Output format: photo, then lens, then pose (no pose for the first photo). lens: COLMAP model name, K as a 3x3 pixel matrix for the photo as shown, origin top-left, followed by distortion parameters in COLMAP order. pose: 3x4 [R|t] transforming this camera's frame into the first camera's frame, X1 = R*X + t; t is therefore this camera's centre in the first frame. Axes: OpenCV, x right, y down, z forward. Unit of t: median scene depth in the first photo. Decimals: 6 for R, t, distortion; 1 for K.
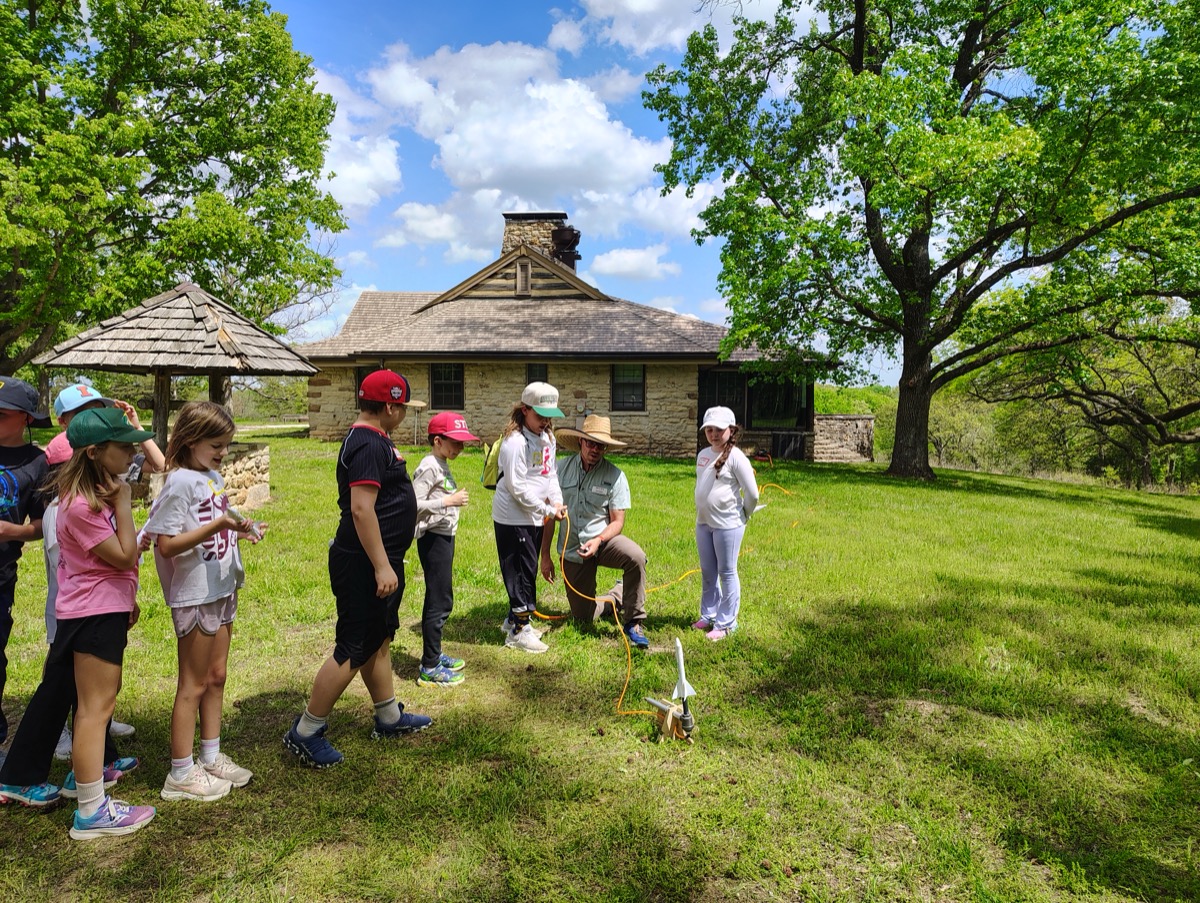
lens RADIAL K [[820.5, 0, 587.7], [0, 820.5, 457.2], [0, 0, 1]] dist [0.041180, -0.040615]
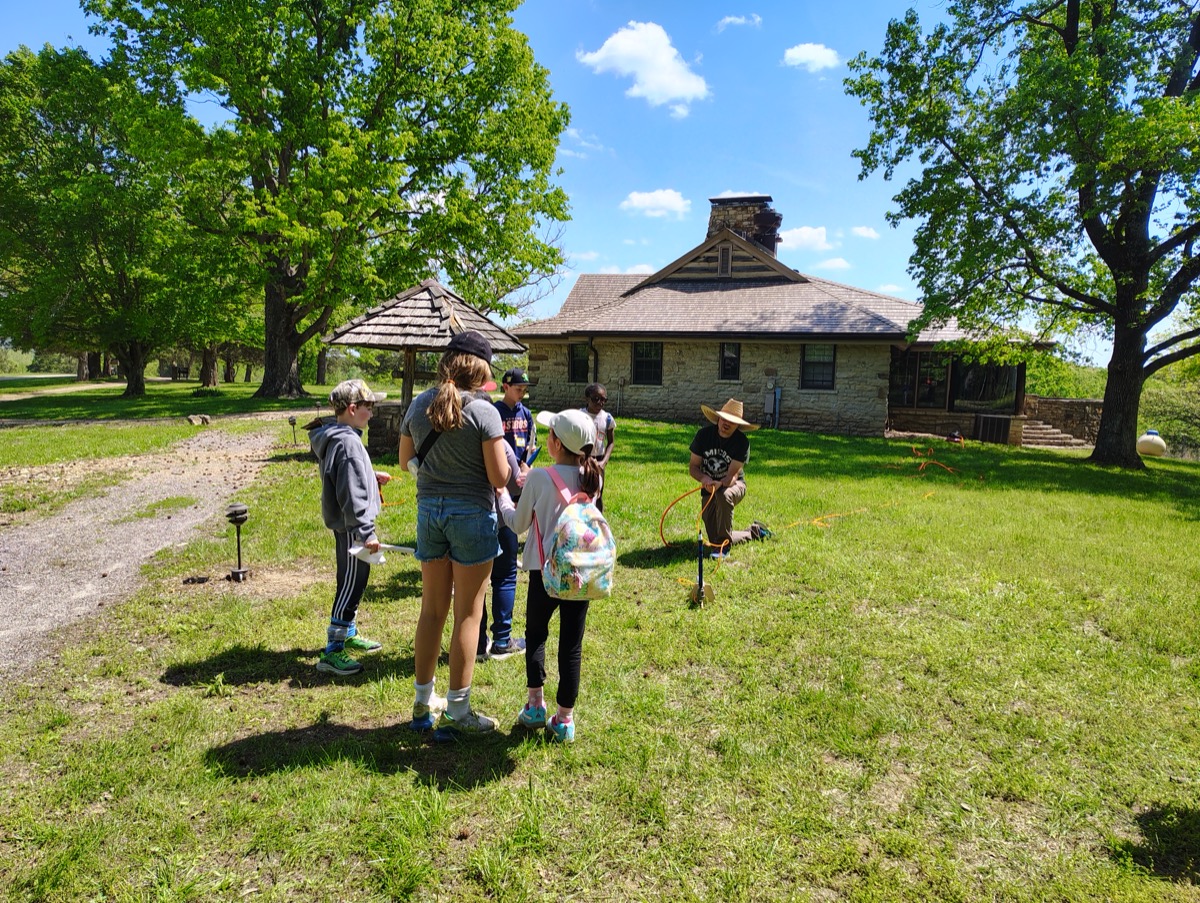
lens RADIAL K [[820.5, 0, 597.5], [0, 820.5, 452.2], [0, 0, 1]] dist [0.041180, -0.040615]
pose [[0.967015, 0.042409, -0.251165, 0.047325], [-0.036562, 0.998942, 0.027900, 0.004979], [0.252083, -0.017797, 0.967542, -0.081587]]
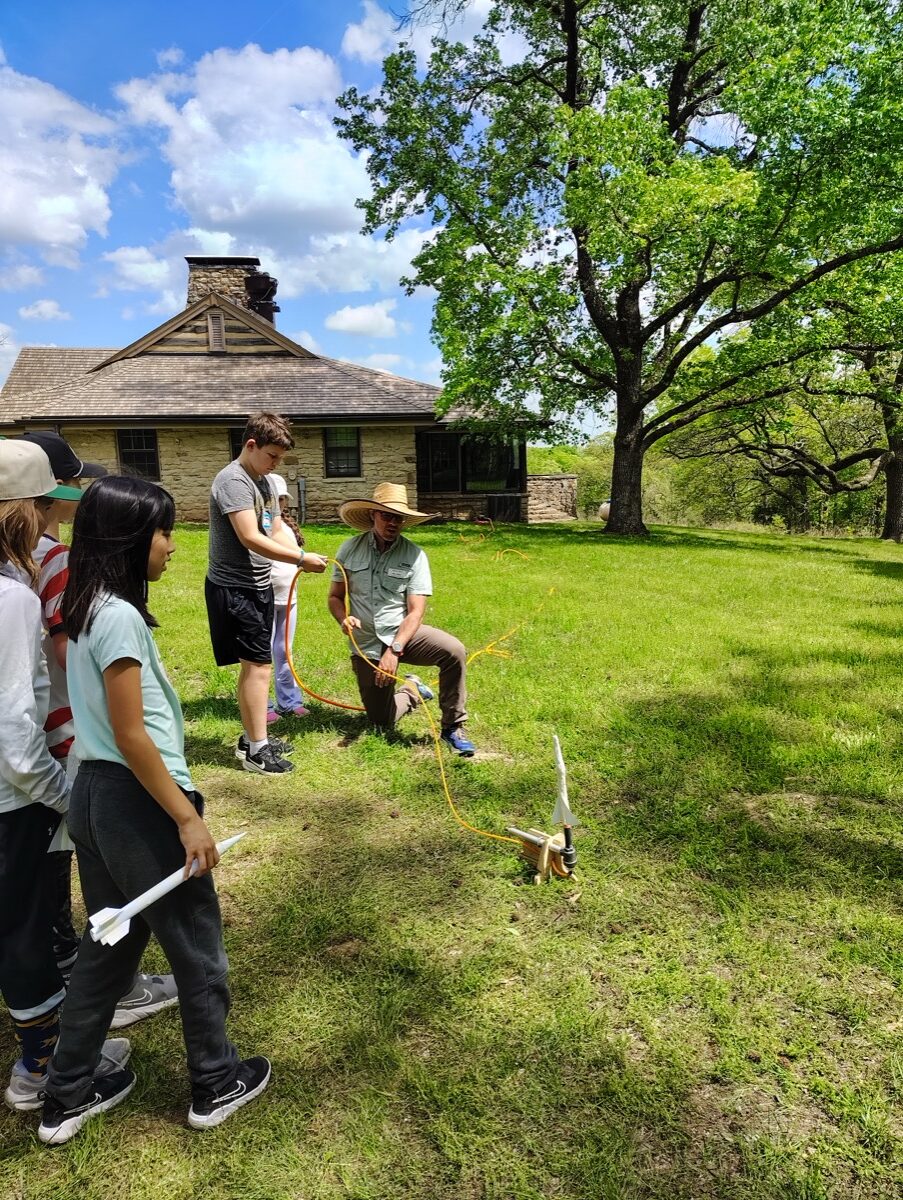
lens RADIAL K [[820.5, 0, 453.1], [0, 820.5, 606.4], [0, 0, 1]] dist [0.041180, -0.040615]
pose [[0.978732, -0.060929, 0.195884, -0.022263], [0.040826, 0.993626, 0.105078, -0.002917], [-0.201038, -0.094846, 0.974981, 0.038626]]
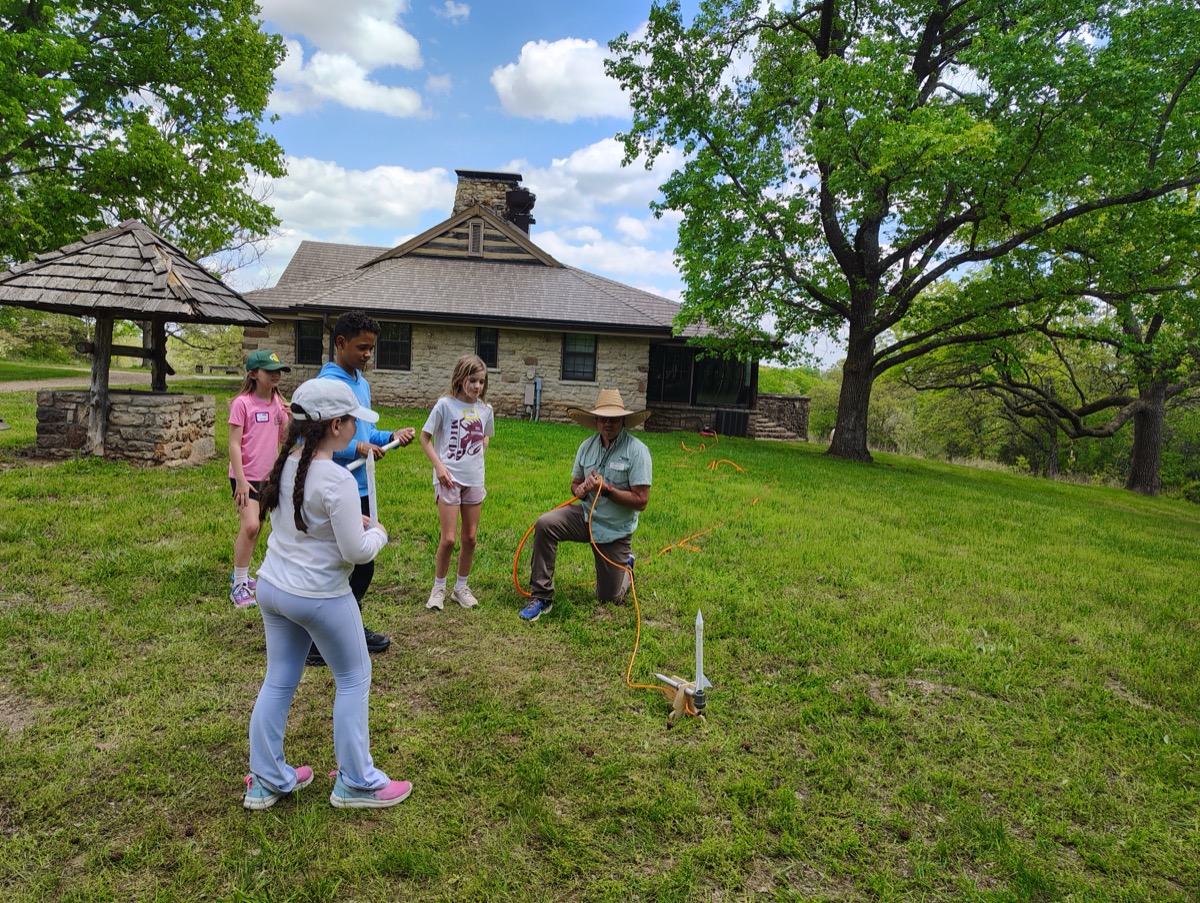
lens RADIAL K [[820.5, 0, 594.9], [0, 820.5, 452.9], [0, 0, 1]] dist [0.041180, -0.040615]
pose [[0.994882, 0.042821, 0.091521, -0.018167], [-0.045792, 0.998482, 0.030612, -0.000022], [-0.090071, -0.034646, 0.995333, 0.004673]]
